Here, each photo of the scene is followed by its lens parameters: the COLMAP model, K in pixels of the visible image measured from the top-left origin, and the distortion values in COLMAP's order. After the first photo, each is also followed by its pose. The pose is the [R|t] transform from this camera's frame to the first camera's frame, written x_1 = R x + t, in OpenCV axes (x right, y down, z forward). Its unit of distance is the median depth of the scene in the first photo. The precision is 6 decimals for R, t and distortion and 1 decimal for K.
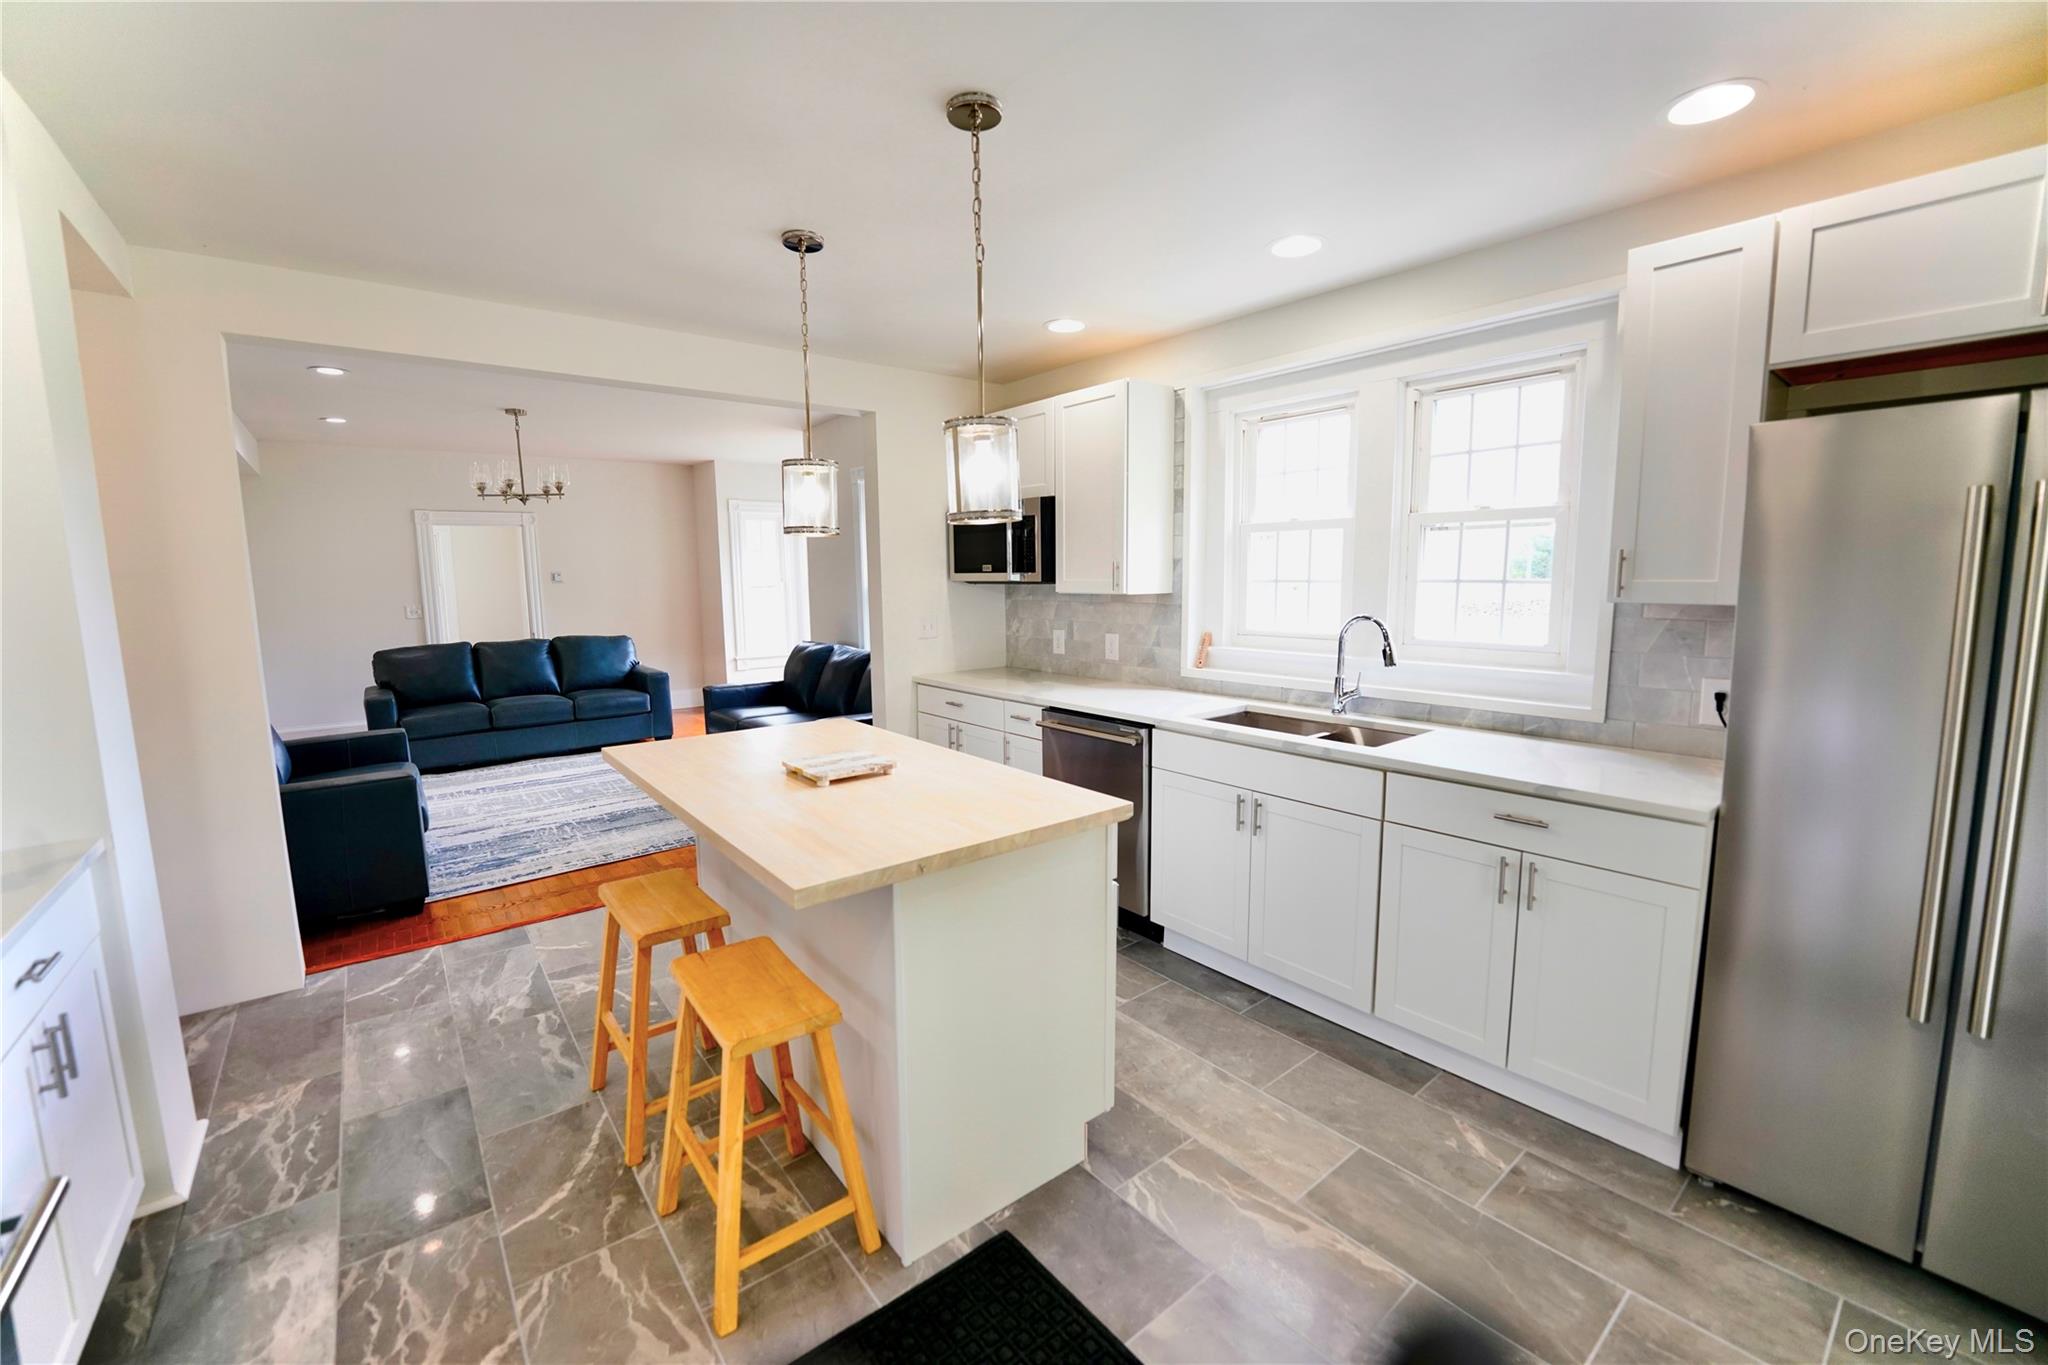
lens RADIAL K [[826.3, 0, 1024.0], [0, 826.3, 682.5], [0, 0, 1]] dist [-0.023204, 0.000214]
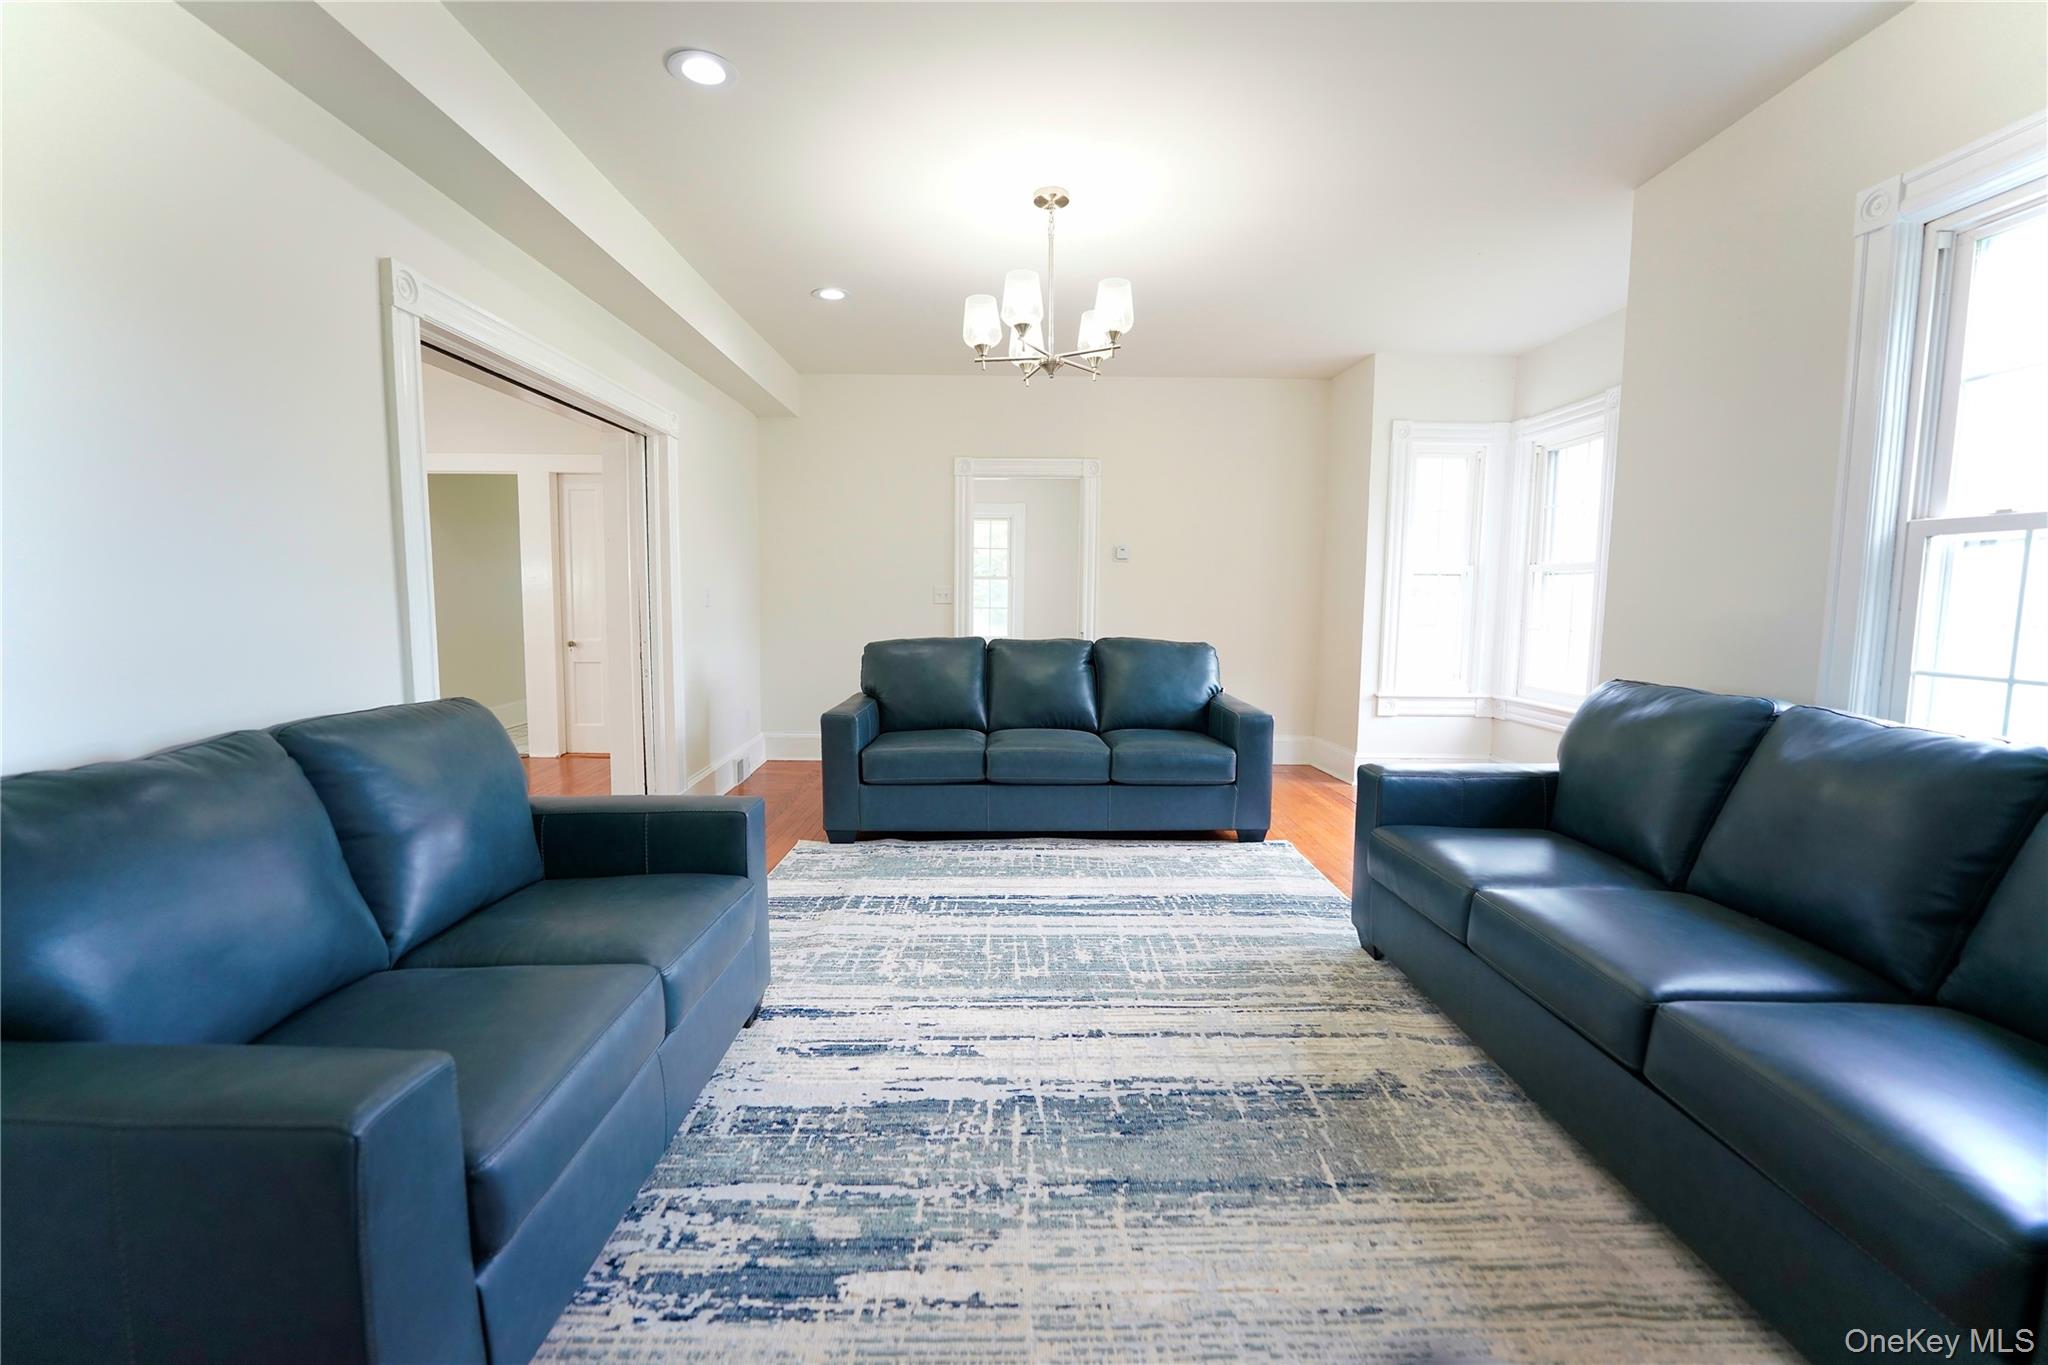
lens RADIAL K [[826.3, 0, 1024.0], [0, 826.3, 682.5], [0, 0, 1]] dist [-0.023204, 0.000214]
pose [[0.786809, 0.085118, -0.611299, -0.367931], [-0.100382, 0.994905, 0.009330, -0.034291], [0.608979, 0.054022, 0.791344, 0.748900]]
